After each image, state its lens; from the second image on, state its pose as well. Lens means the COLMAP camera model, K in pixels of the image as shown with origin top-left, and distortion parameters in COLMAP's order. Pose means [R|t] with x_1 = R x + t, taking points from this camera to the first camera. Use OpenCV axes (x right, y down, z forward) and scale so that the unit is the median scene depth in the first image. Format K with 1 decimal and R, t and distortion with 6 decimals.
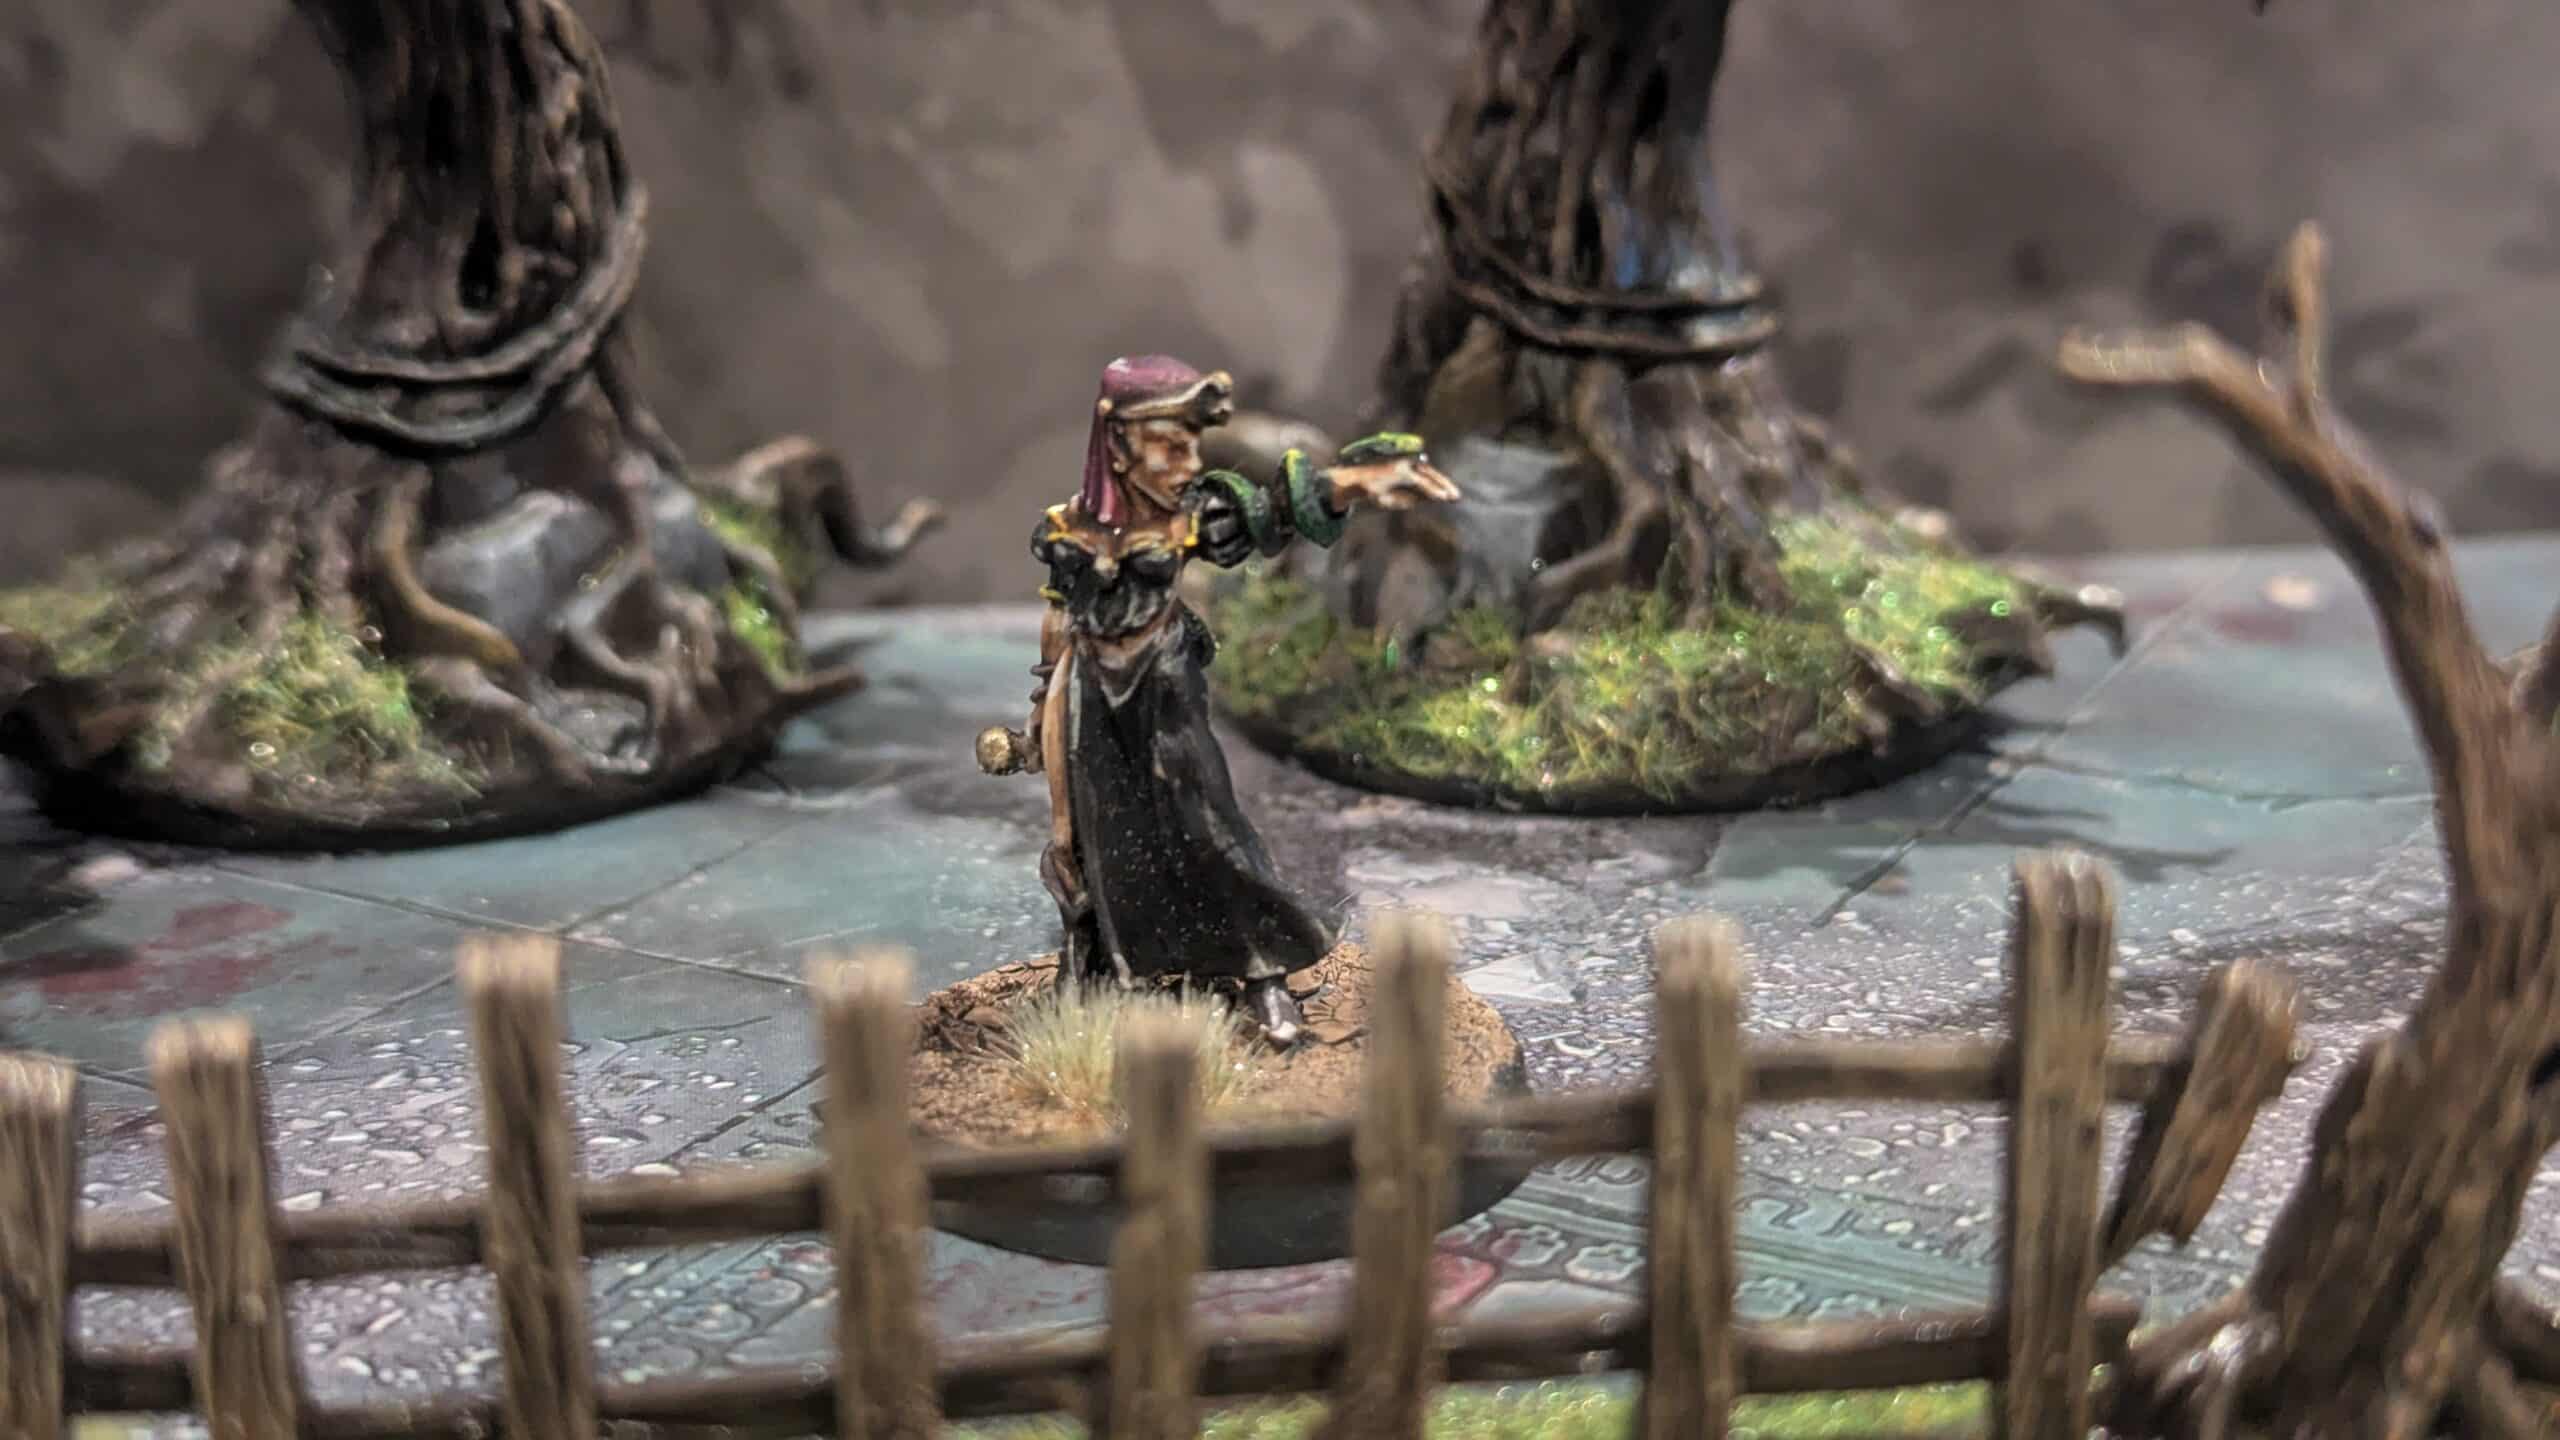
lens RADIAL K [[3865.6, 0, 1292.8], [0, 3865.6, 747.3], [0, 0, 1]] dist [0.003978, 0.000000]
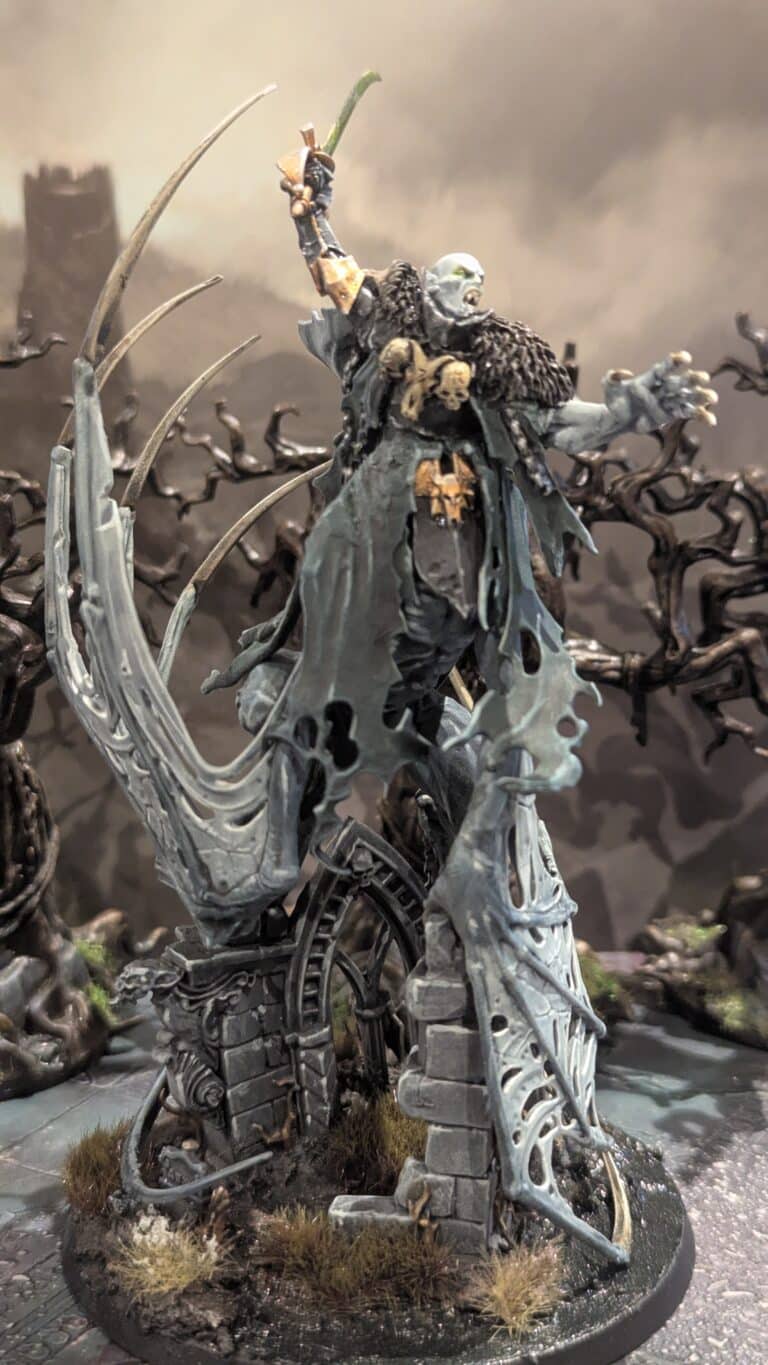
lens RADIAL K [[2061.2, 0, 394.1], [0, 2061.2, 682.2], [0, 0, 1]] dist [0.003978, 0.000000]
pose [[0.998525, -0.007337, 0.053803, -0.020085], [0.010682, 0.998009, -0.062153, -0.159463], [-0.053240, 0.062636, 0.996615, -0.380027]]
